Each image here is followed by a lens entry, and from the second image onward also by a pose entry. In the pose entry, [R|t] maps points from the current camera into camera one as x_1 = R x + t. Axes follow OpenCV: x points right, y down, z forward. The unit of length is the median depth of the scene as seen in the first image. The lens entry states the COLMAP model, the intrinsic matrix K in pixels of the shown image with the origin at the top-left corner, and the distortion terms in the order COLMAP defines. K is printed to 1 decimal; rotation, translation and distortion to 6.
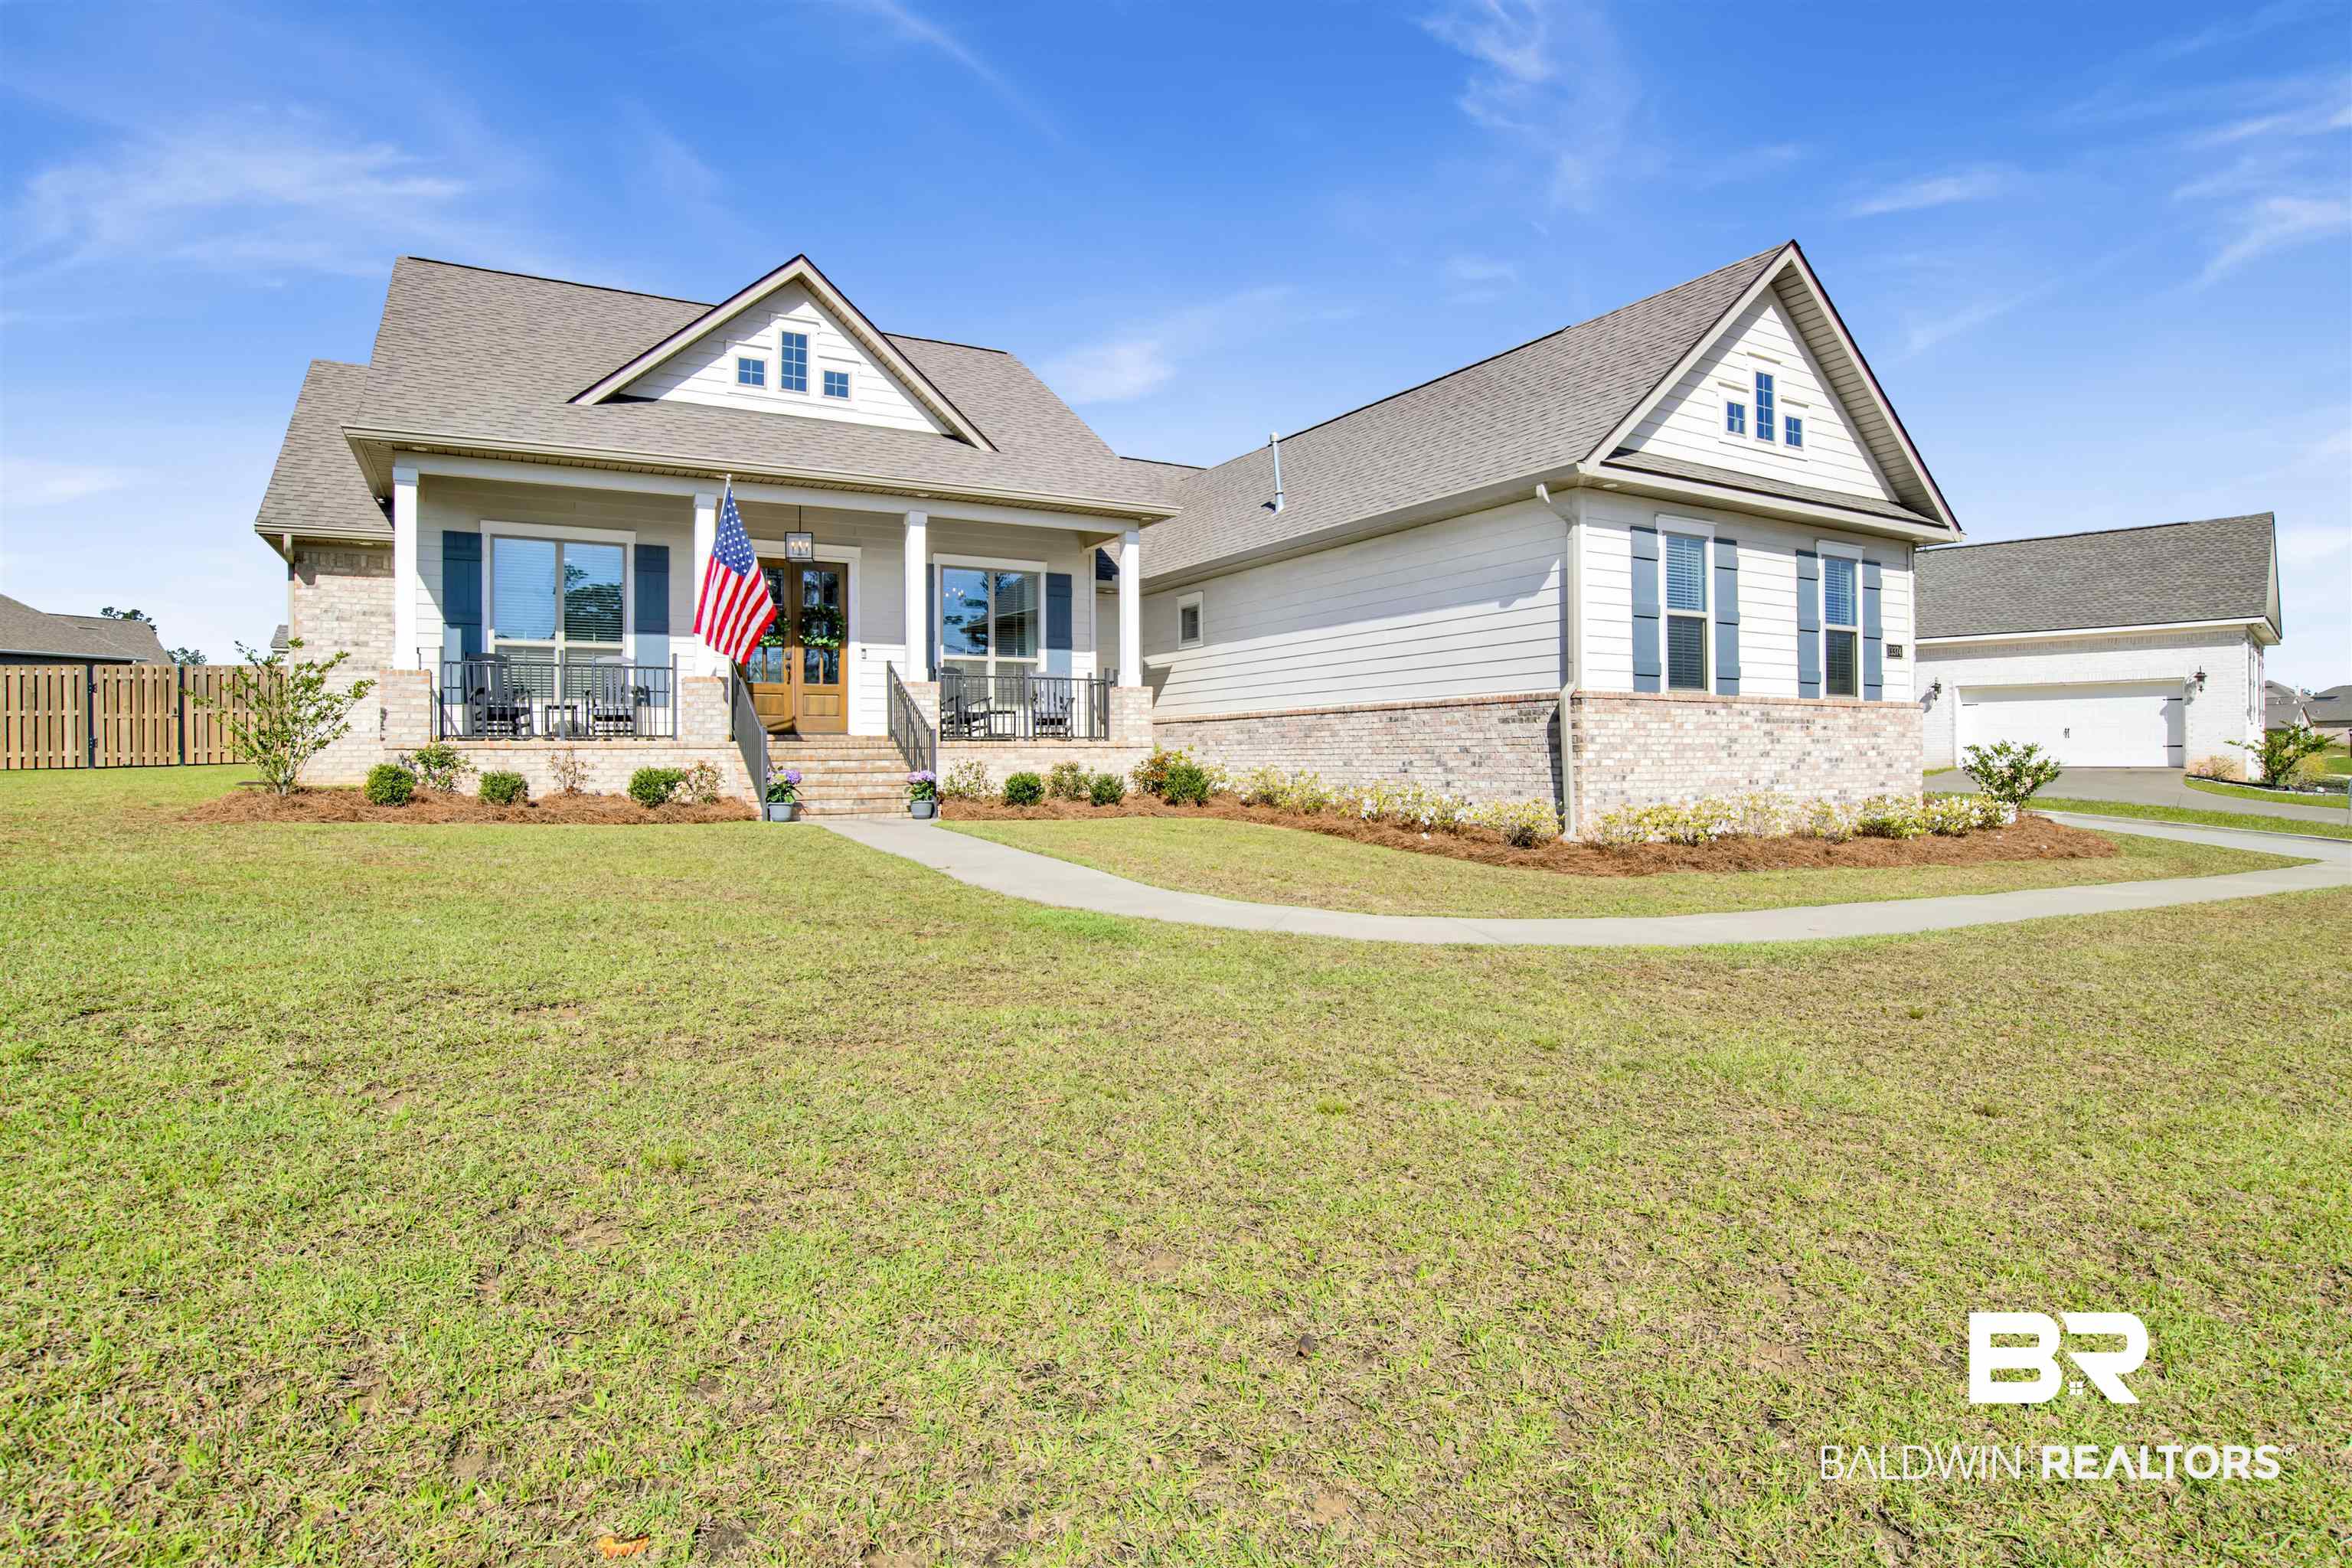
lens RADIAL K [[1225.4, 0, 1190.7], [0, 1225.4, 770.5], [0, 0, 1]] dist [-0.072442, 0.025693]
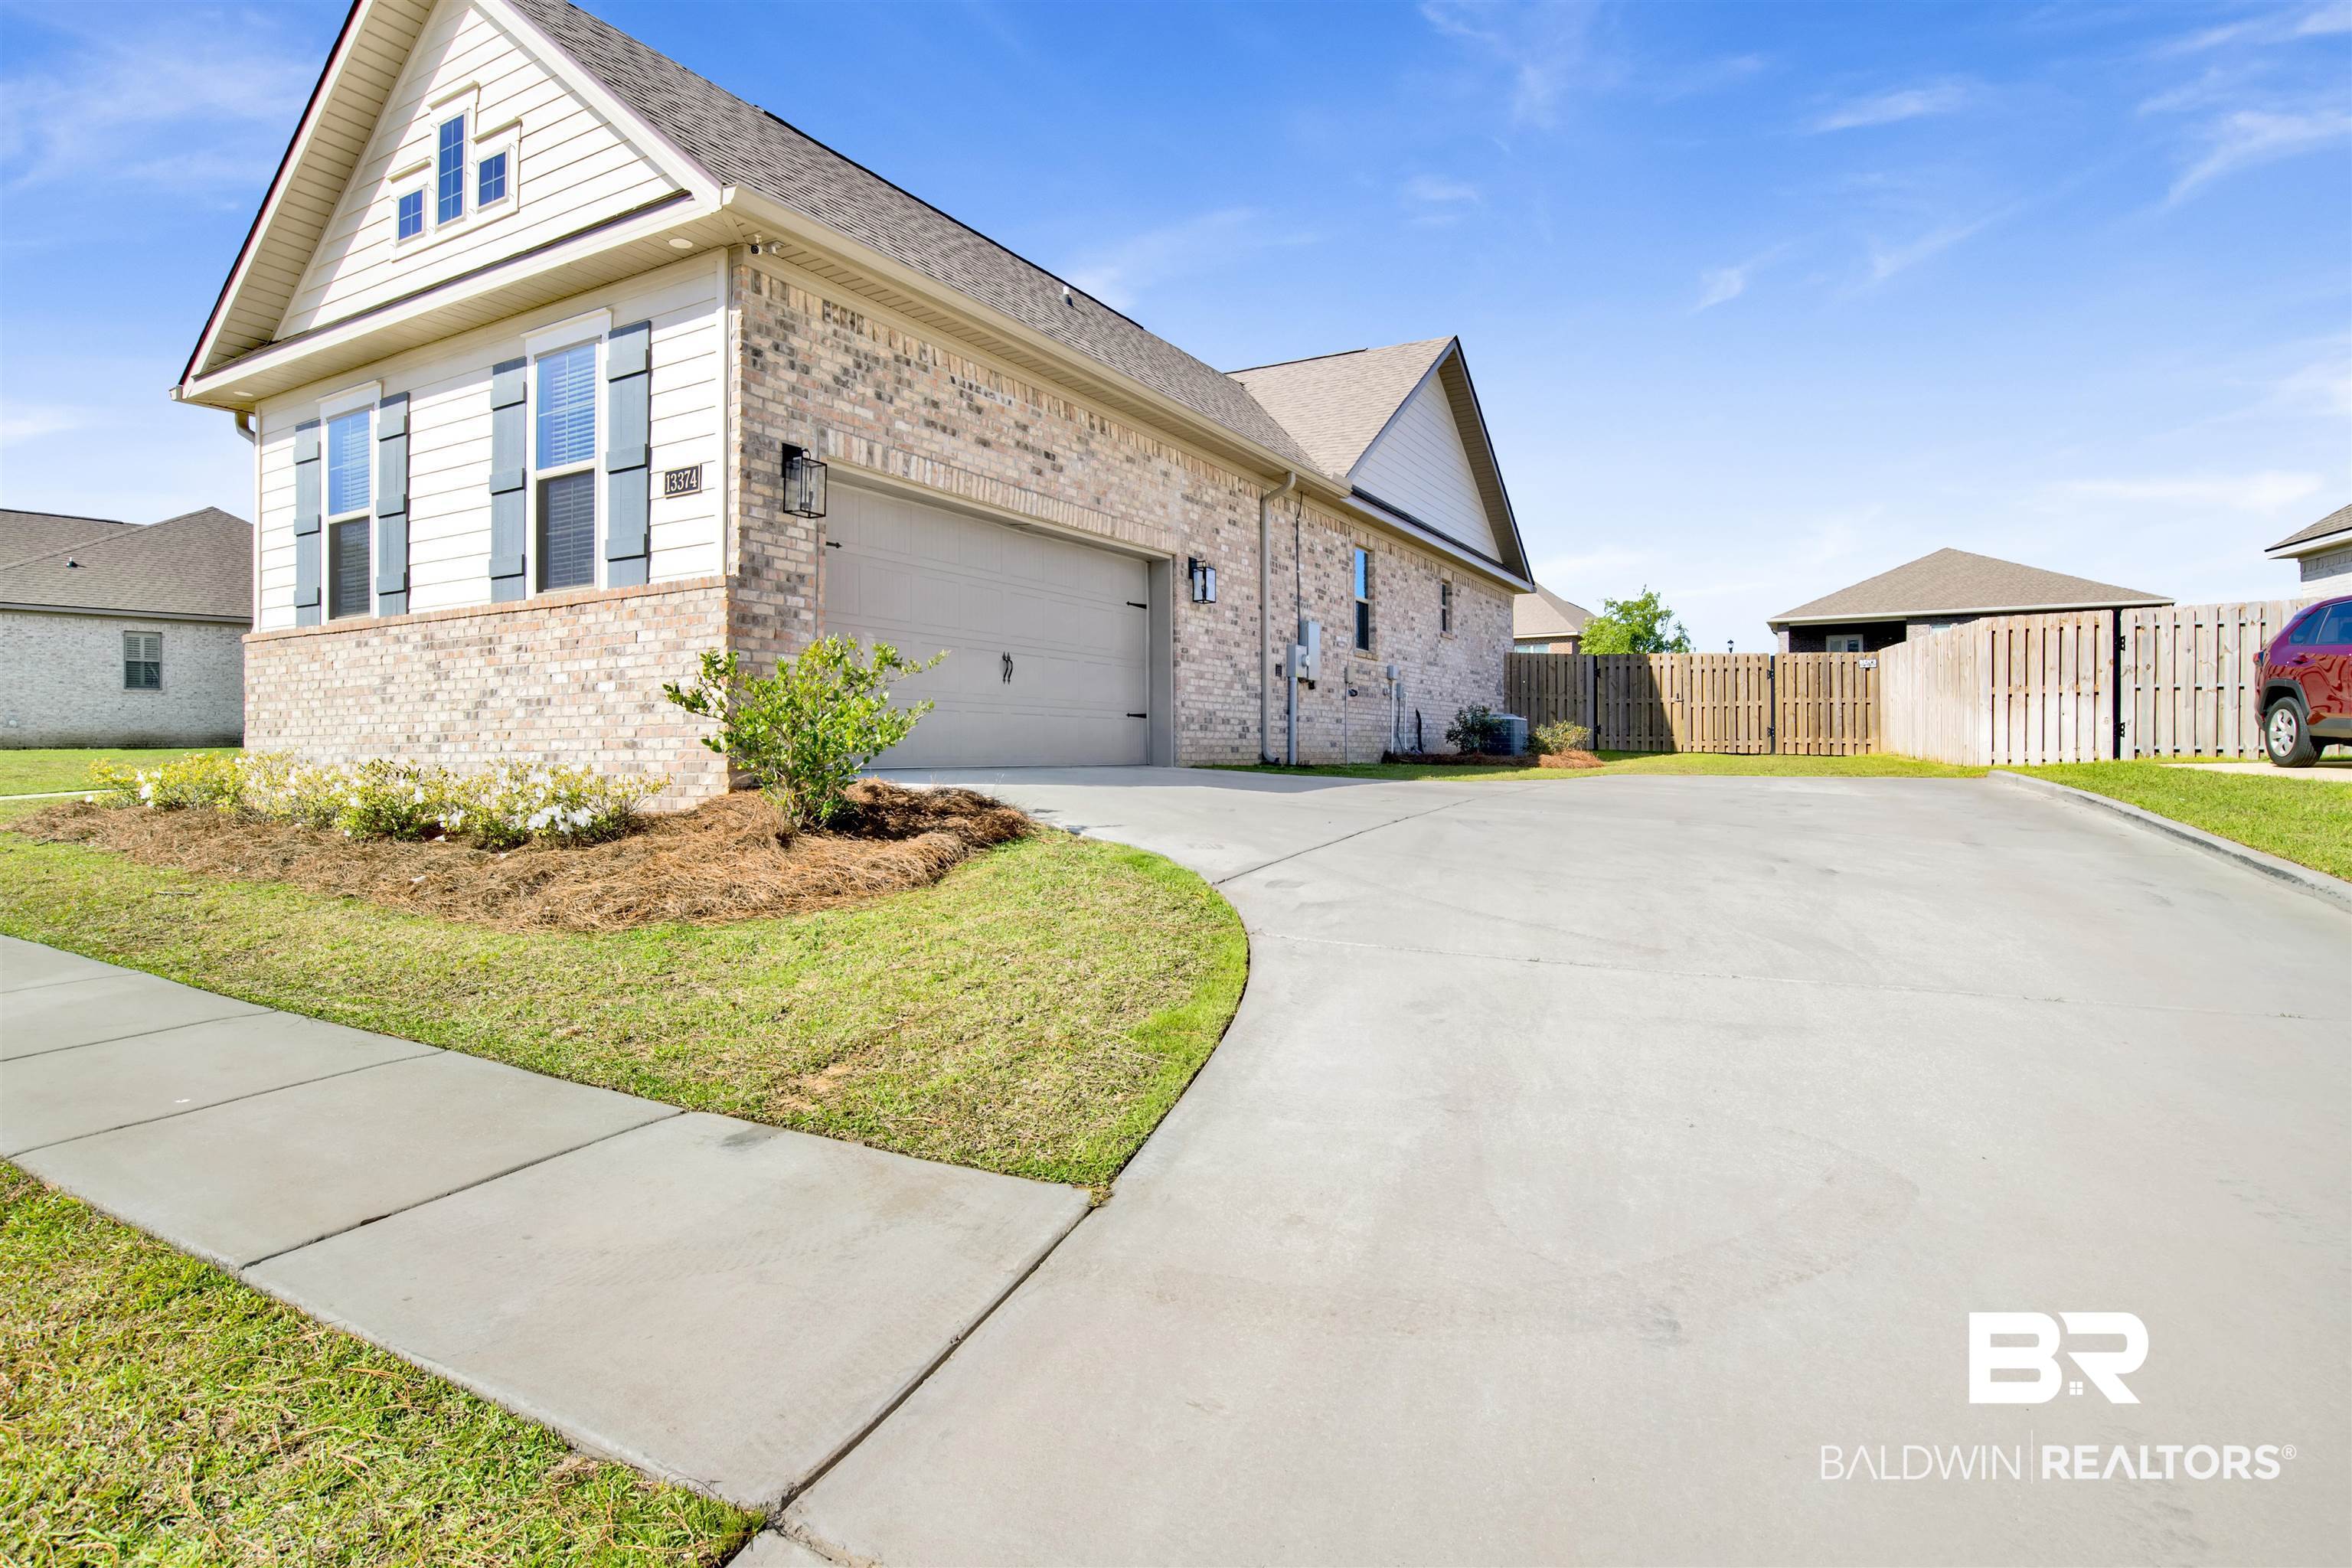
lens RADIAL K [[1225.4, 0, 1190.7], [0, 1225.4, 770.5], [0, 0, 1]] dist [-0.072442, 0.025693]
pose [[0.508308, 0.015216, -0.861041, 1.197395], [-0.005947, 0.999882, 0.014159, 0.014392], [0.861155, -0.002077, 0.508338, 0.977044]]
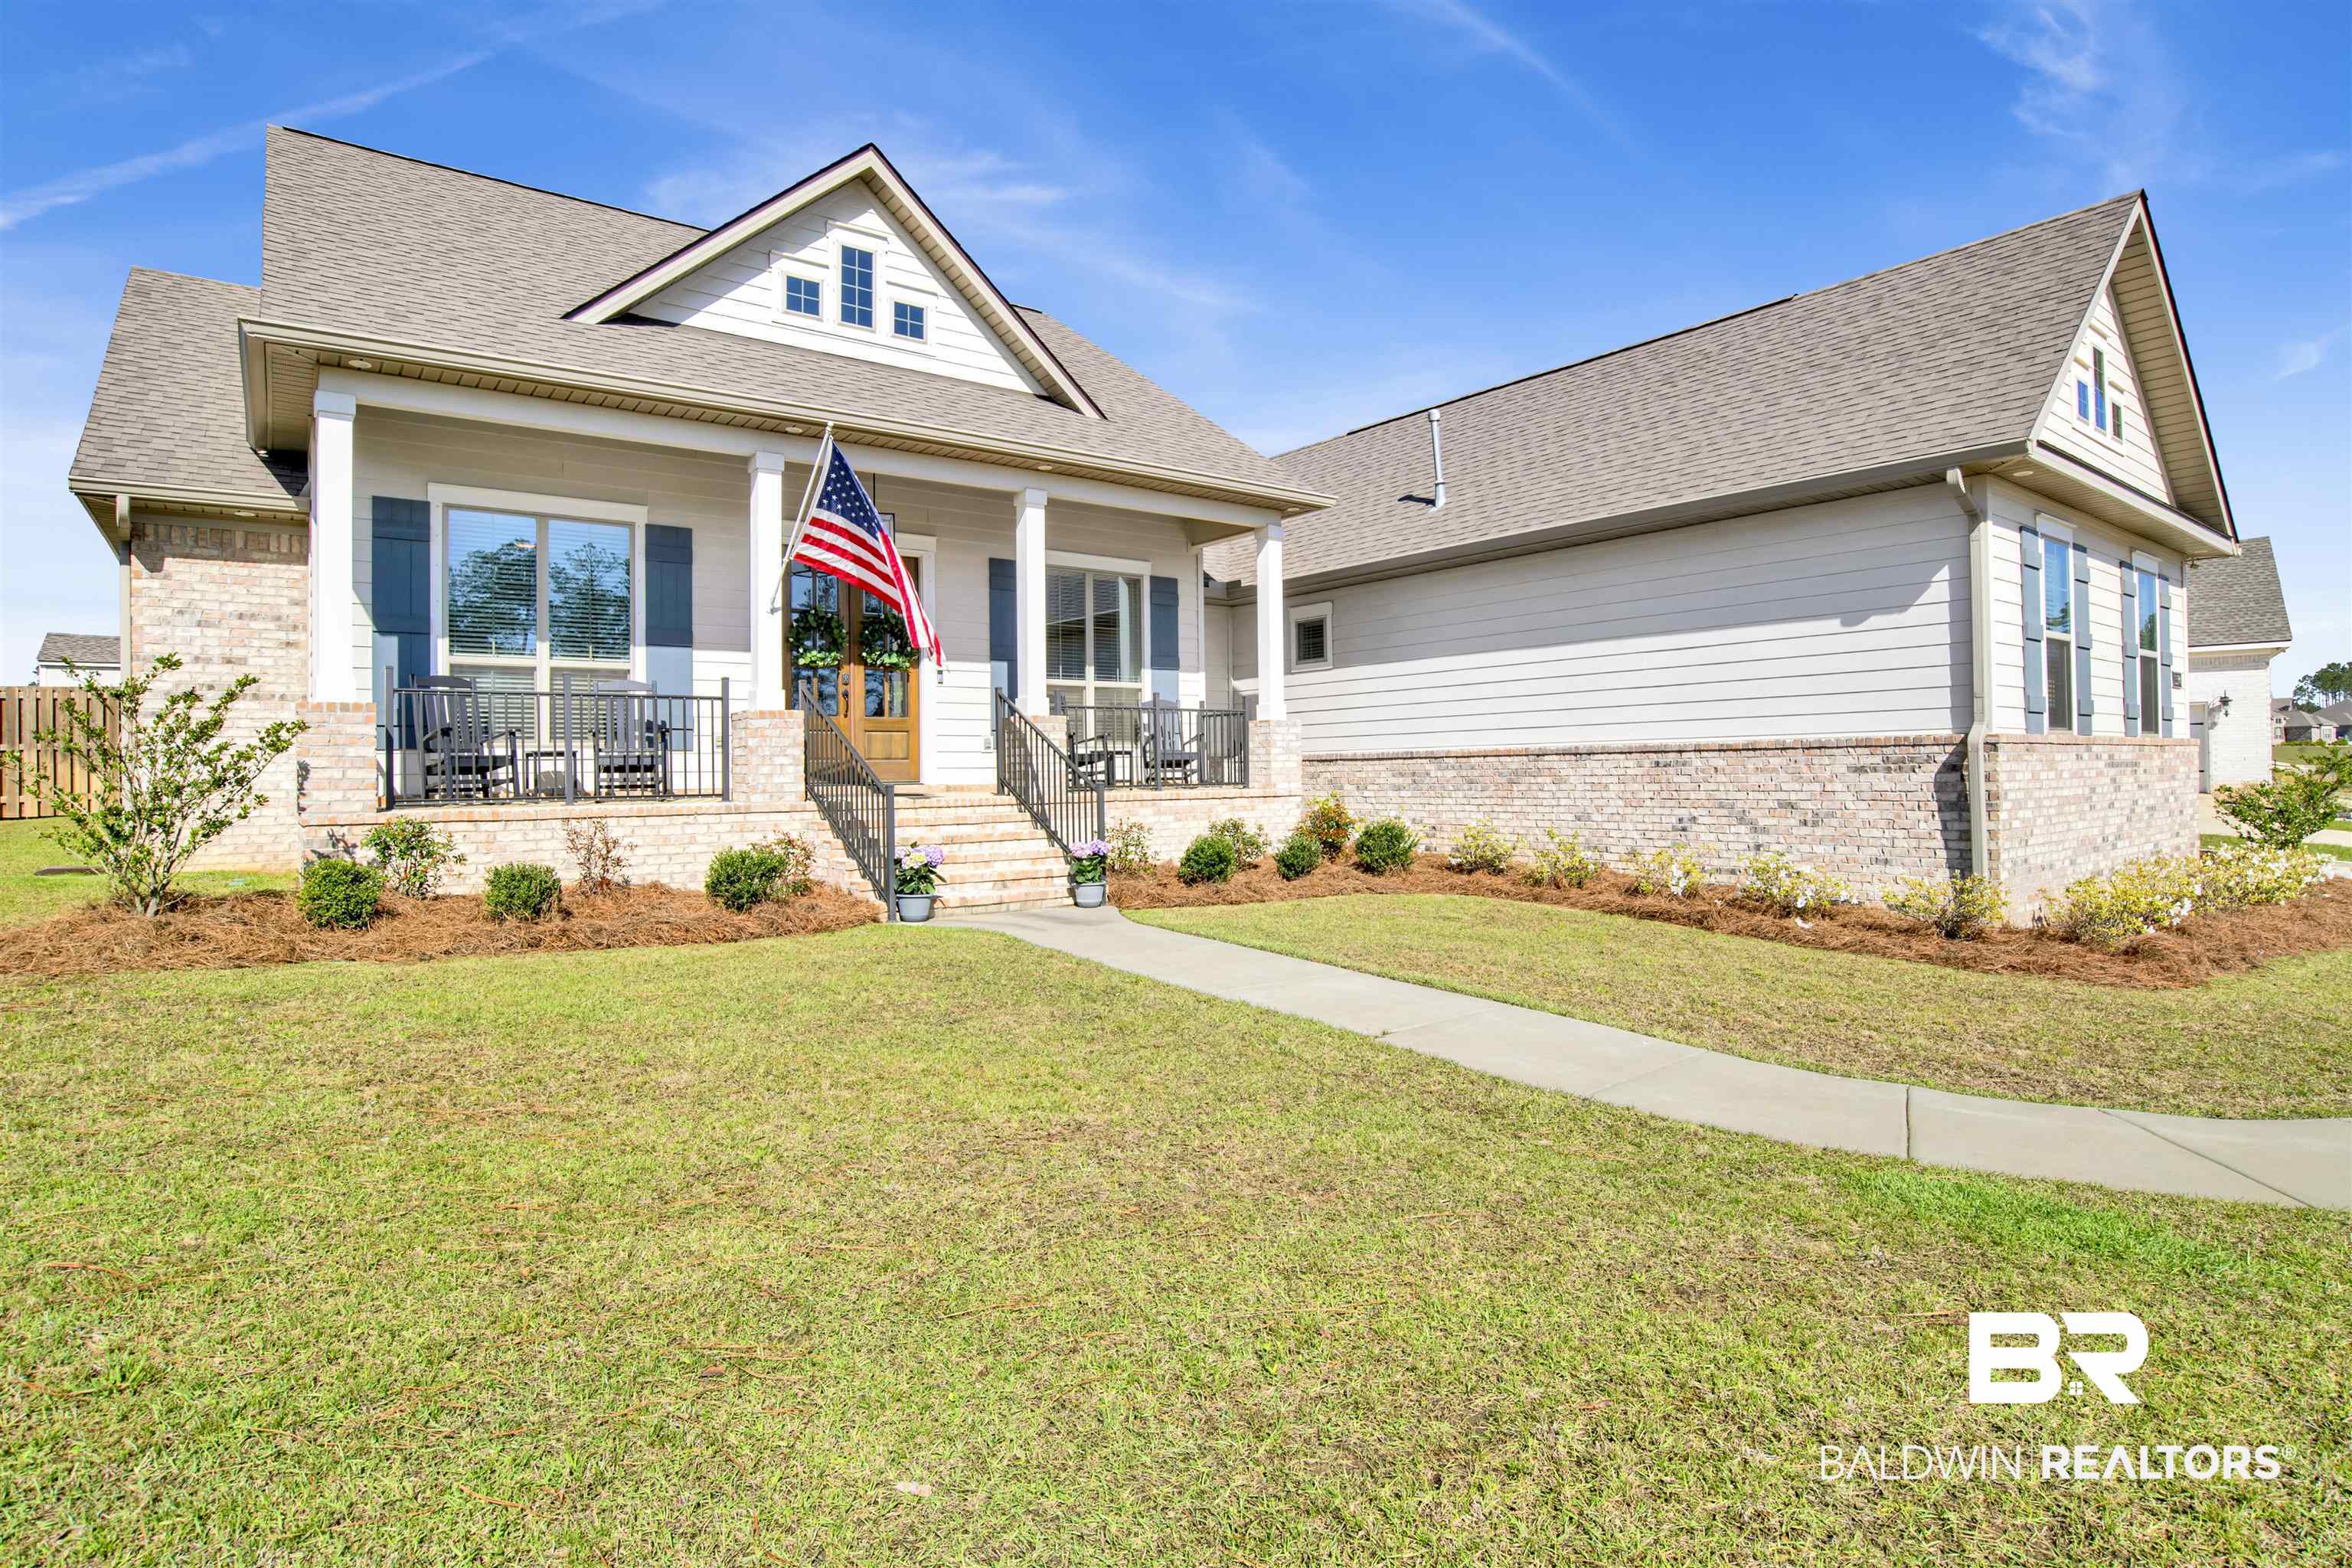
lens RADIAL K [[1225.4, 0, 1190.7], [0, 1225.4, 770.5], [0, 0, 1]] dist [-0.072442, 0.025693]
pose [[0.991108, -0.006698, 0.132894, -0.249262], [0.008369, 0.999893, -0.012020, -0.031352], [-0.132800, 0.013026, 0.991057, 0.261681]]
